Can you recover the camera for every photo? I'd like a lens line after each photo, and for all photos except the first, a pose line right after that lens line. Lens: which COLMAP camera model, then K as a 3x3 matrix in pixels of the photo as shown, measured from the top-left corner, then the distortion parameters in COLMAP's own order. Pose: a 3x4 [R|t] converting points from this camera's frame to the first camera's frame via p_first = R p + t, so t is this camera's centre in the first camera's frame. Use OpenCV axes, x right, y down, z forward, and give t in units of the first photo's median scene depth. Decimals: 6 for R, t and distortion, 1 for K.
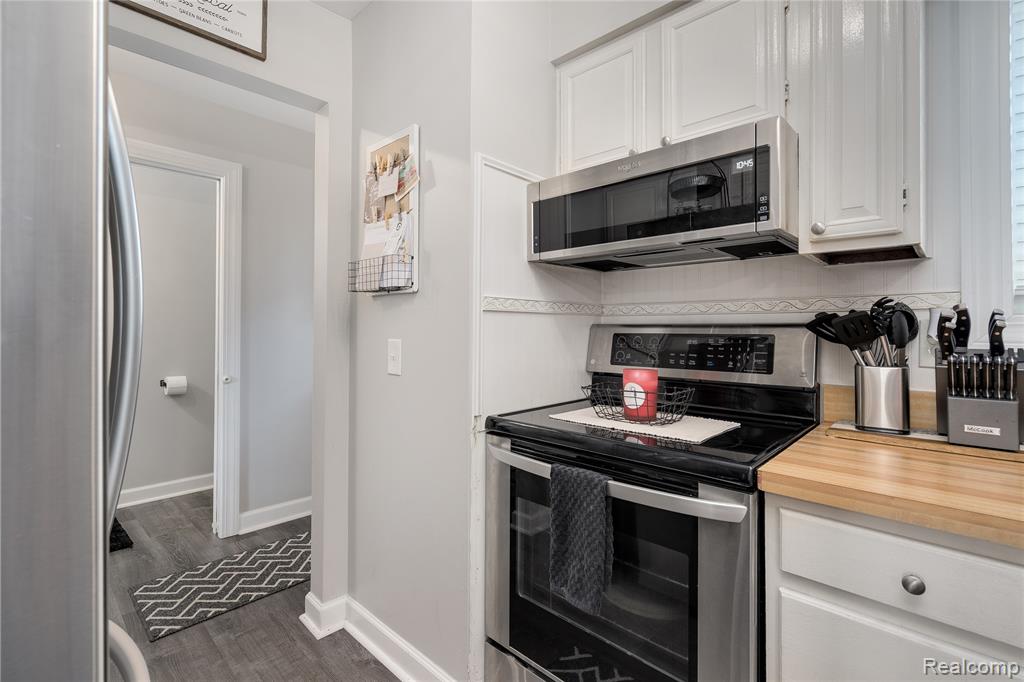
lens RADIAL K [[473.1, 0, 519.0], [0, 473.1, 331.0], [0, 0, 1]] dist [0.001052, 0.000867]
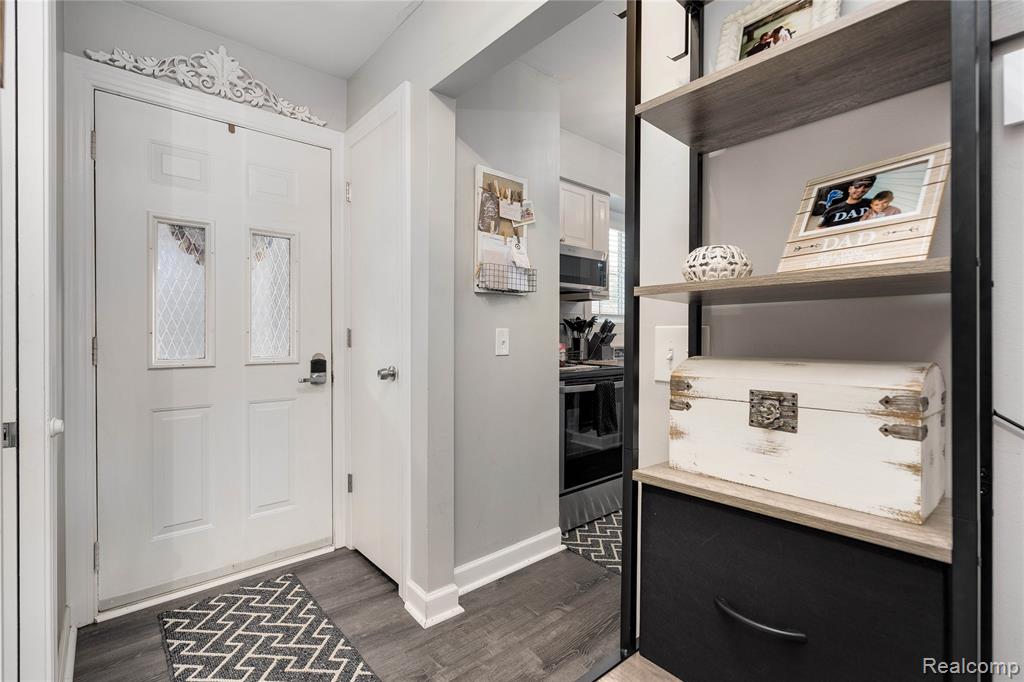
lens RADIAL K [[464.0, 0, 504.0], [0, 464.0, 339.9], [0, 0, 1]] dist [-0.001241, 0.000137]
pose [[0.099011, -0.021331, 0.994858, -1.563198], [-0.000105, 0.999770, 0.021447, 0.021677], [-0.995086, -0.002228, 0.098986, 0.878219]]
